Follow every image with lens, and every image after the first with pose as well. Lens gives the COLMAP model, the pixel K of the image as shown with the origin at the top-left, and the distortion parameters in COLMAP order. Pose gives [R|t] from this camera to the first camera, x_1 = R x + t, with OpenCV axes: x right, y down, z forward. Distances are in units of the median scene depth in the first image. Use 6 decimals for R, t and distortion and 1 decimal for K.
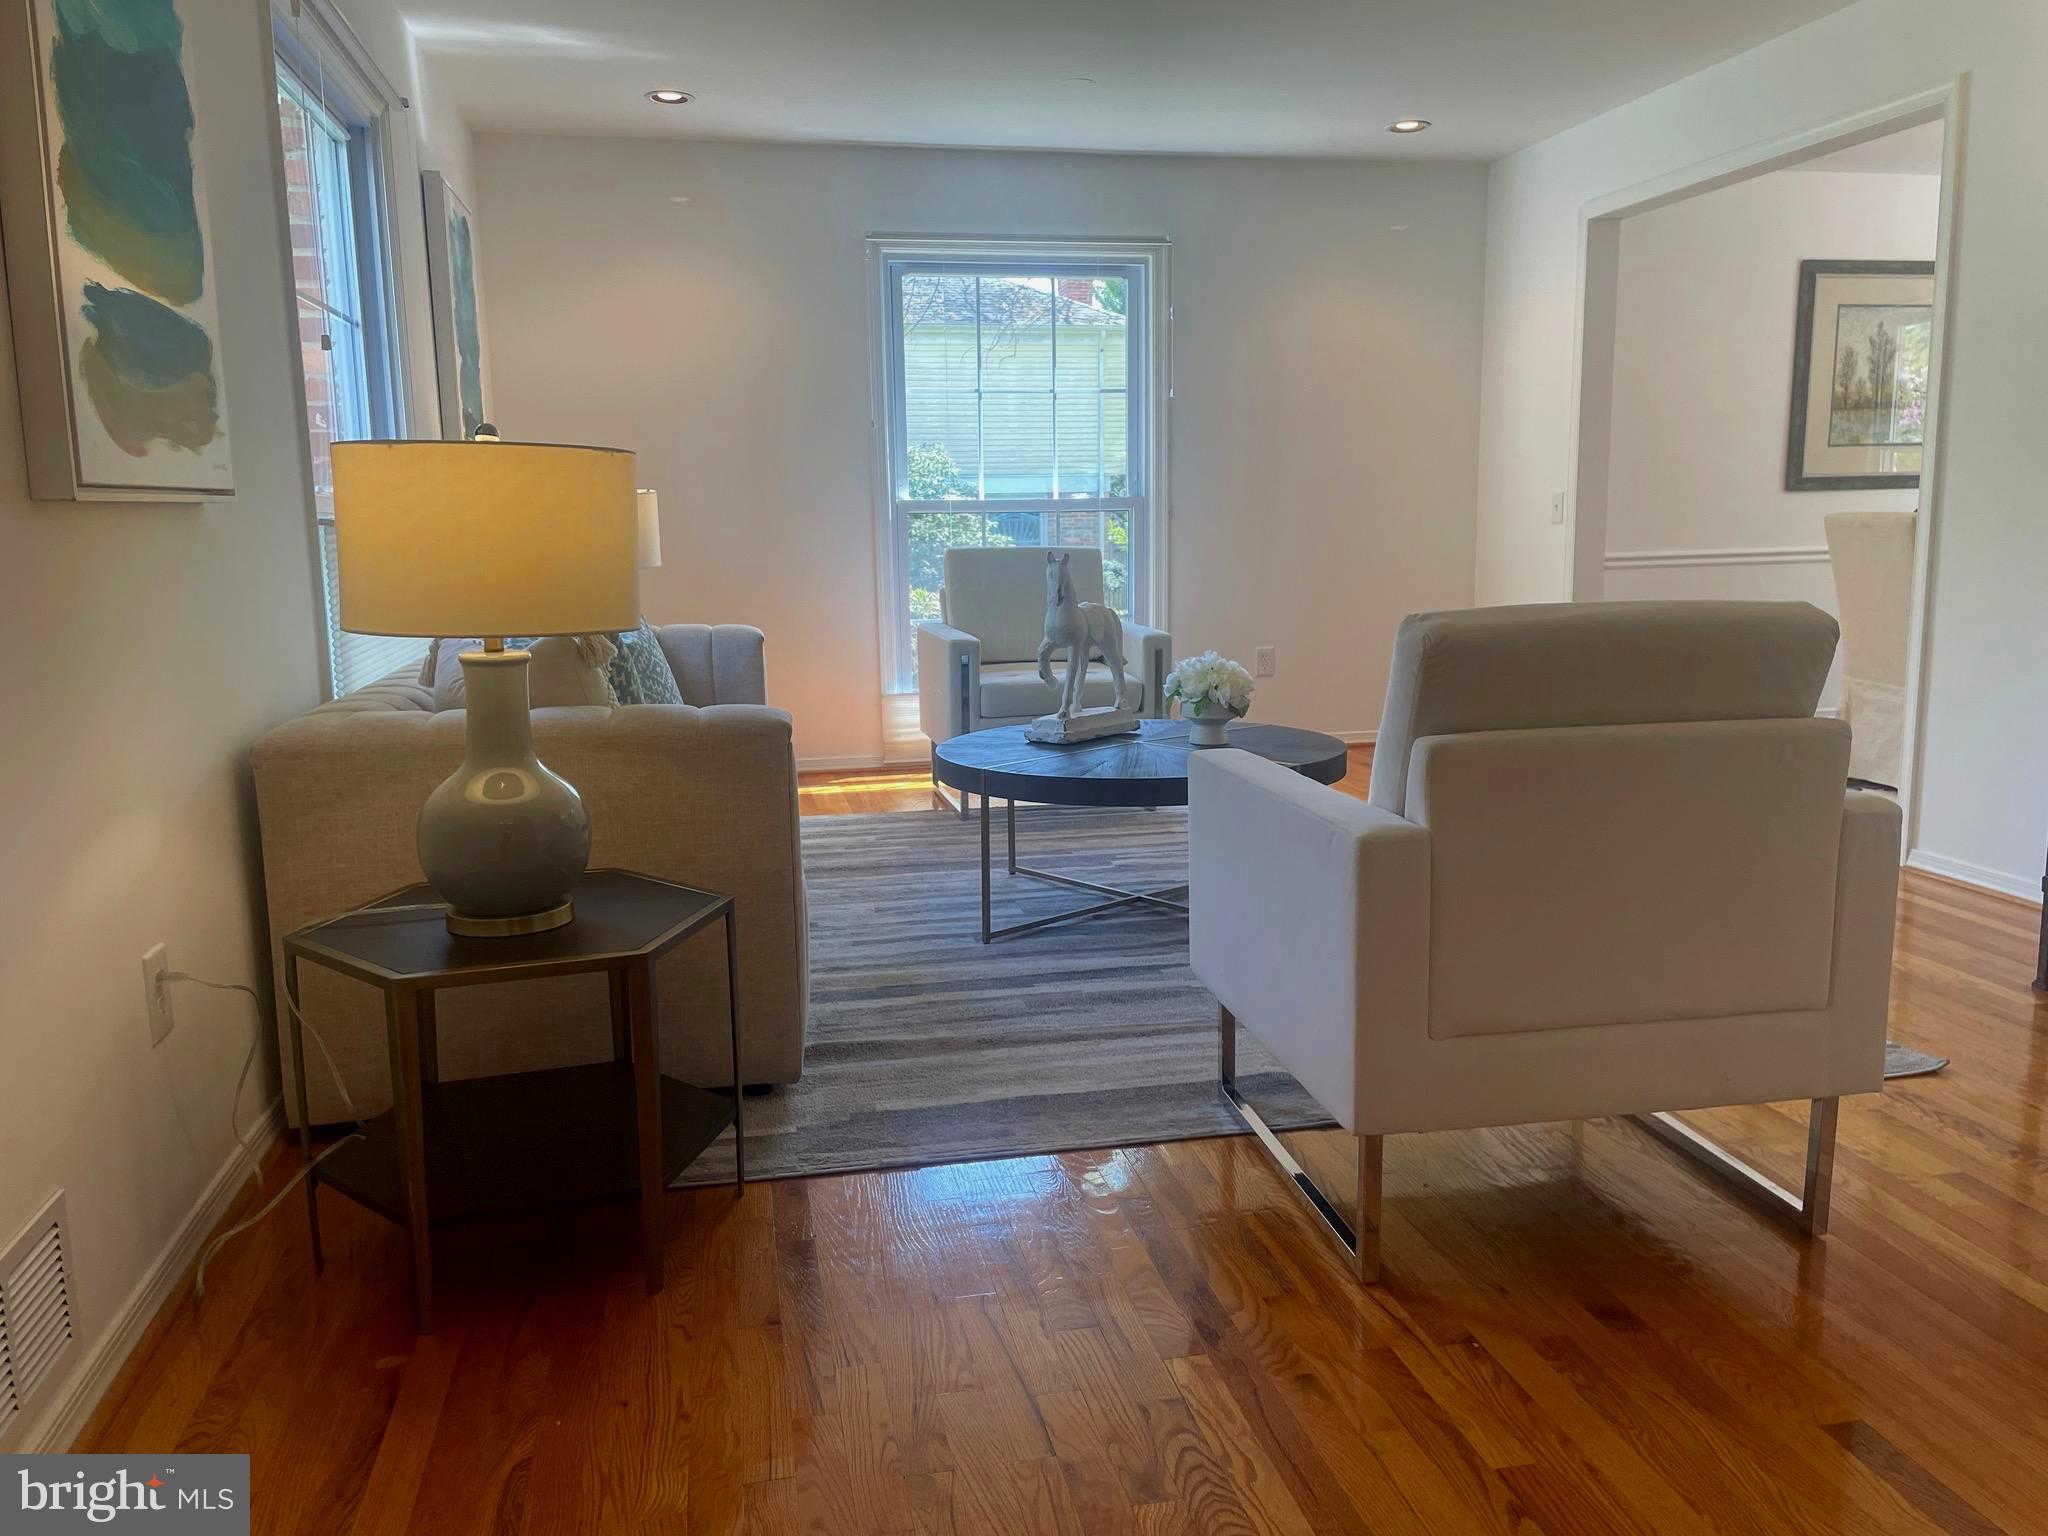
lens RADIAL K [[1552.2, 0, 1024.6], [0, 1552.2, 762.5], [0, 0, 1]] dist [0.032542, -0.022203]
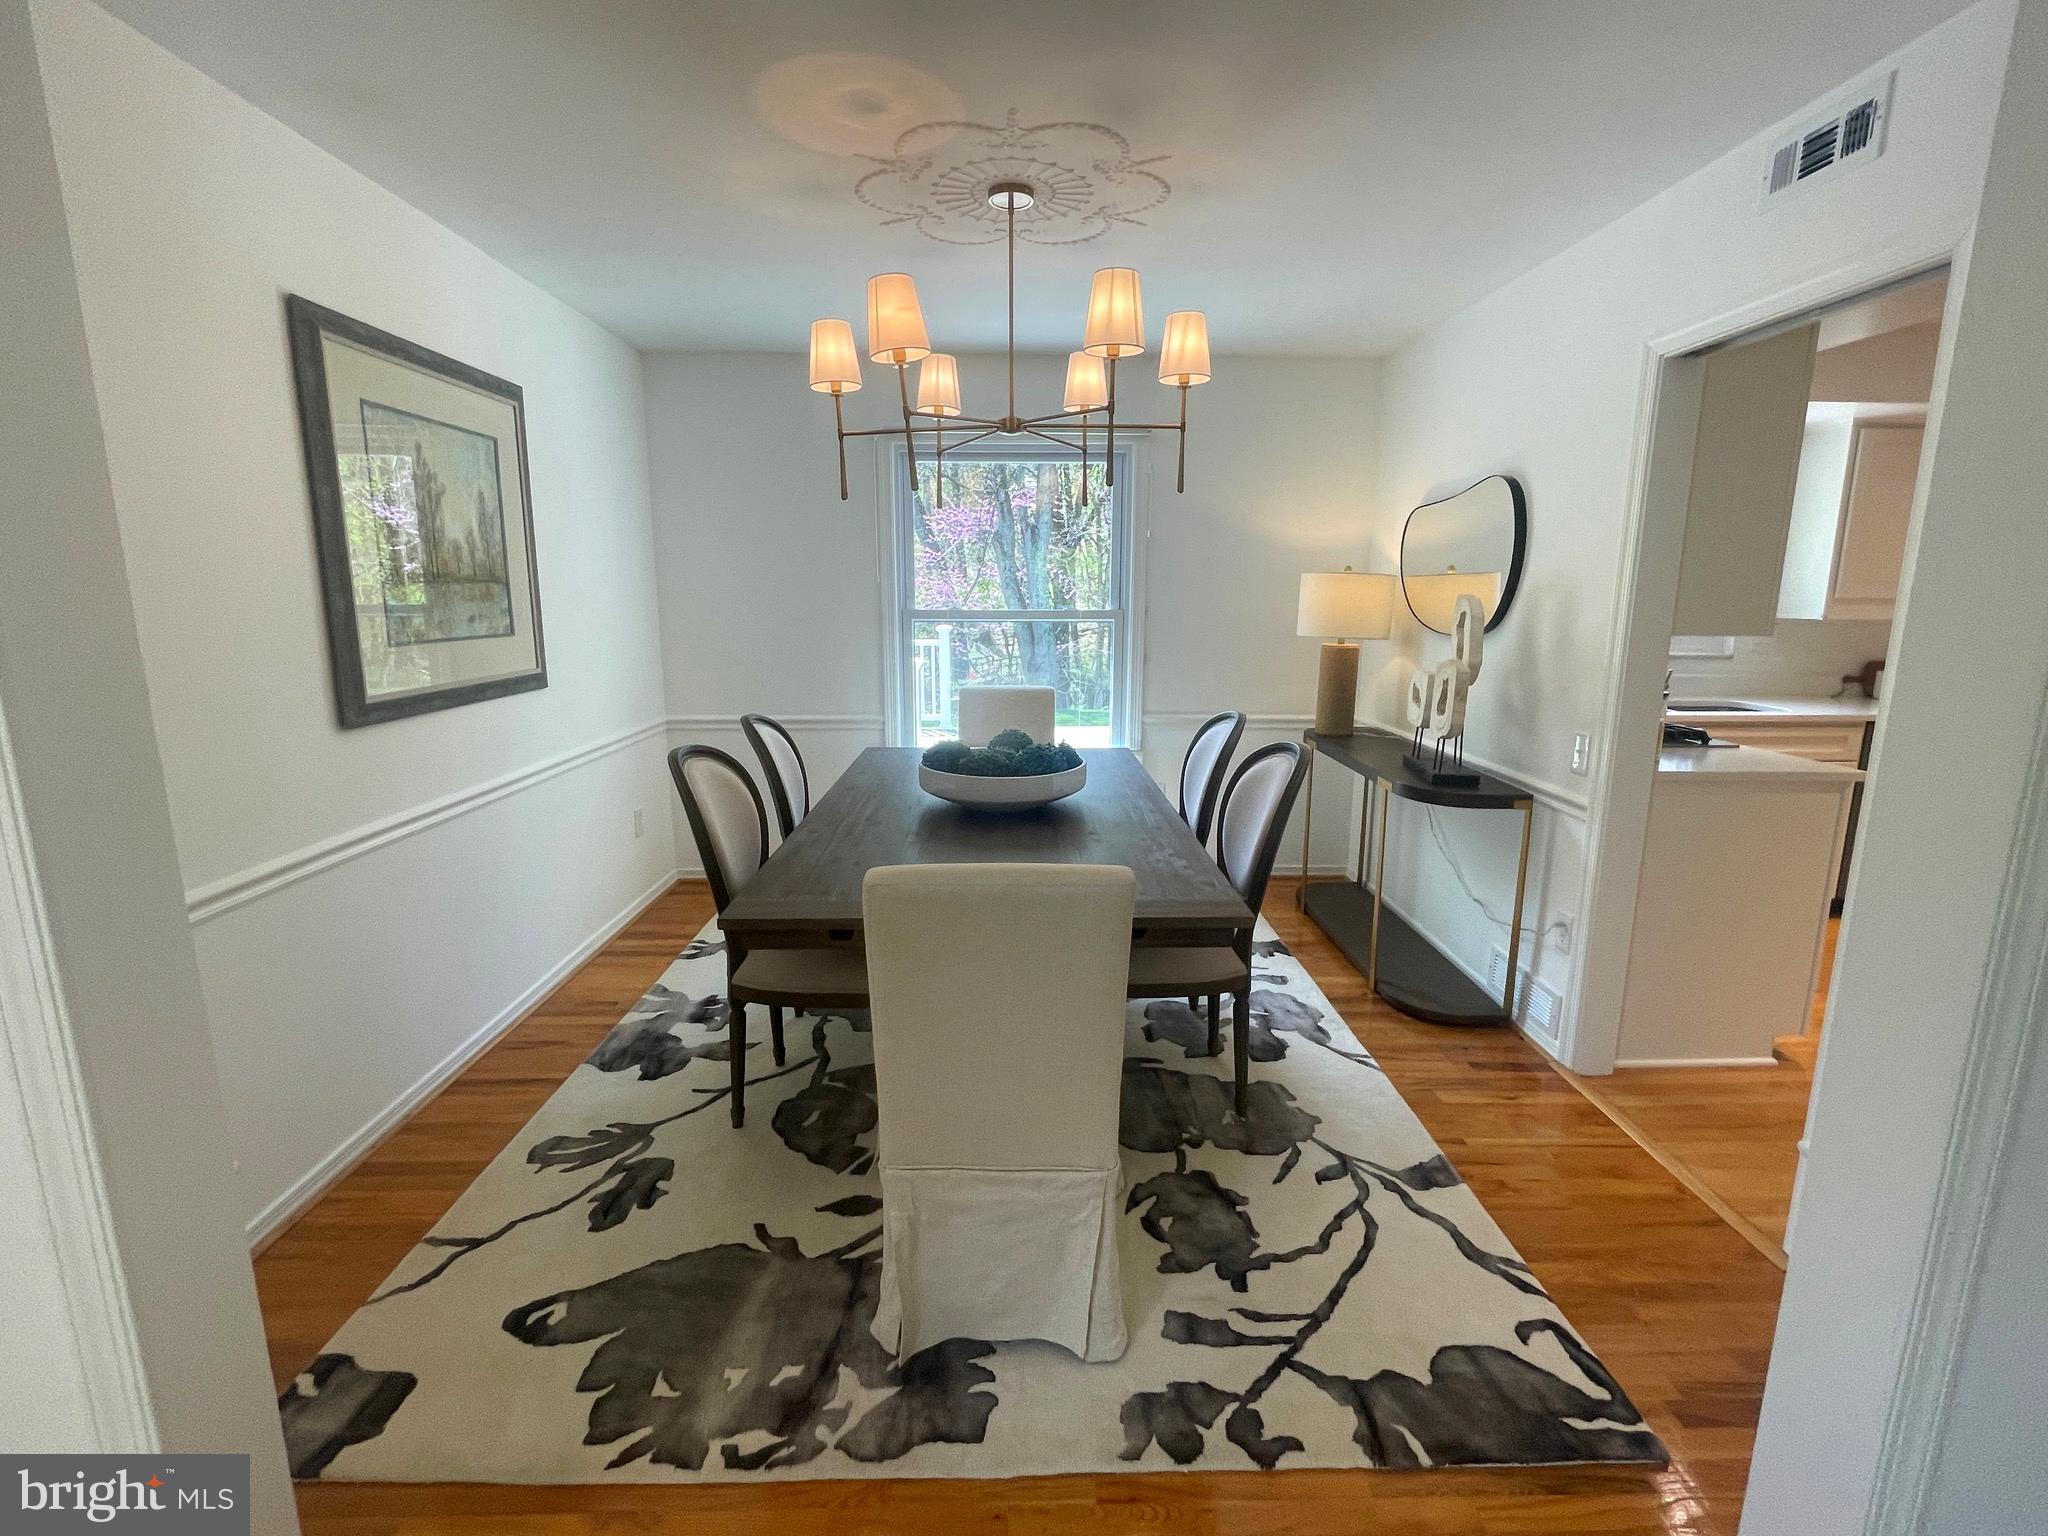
lens RADIAL K [[926.7, 0, 1024.4], [0, 926.7, 769.0], [0, 0, 1]] dist [-0.002208, 0.000122]
pose [[0.192588, -0.176805, 0.965220, 0.222088], [0.160927, 0.976007, 0.146672, -0.173369], [-0.967994, 0.127082, 0.216420, 0.714202]]
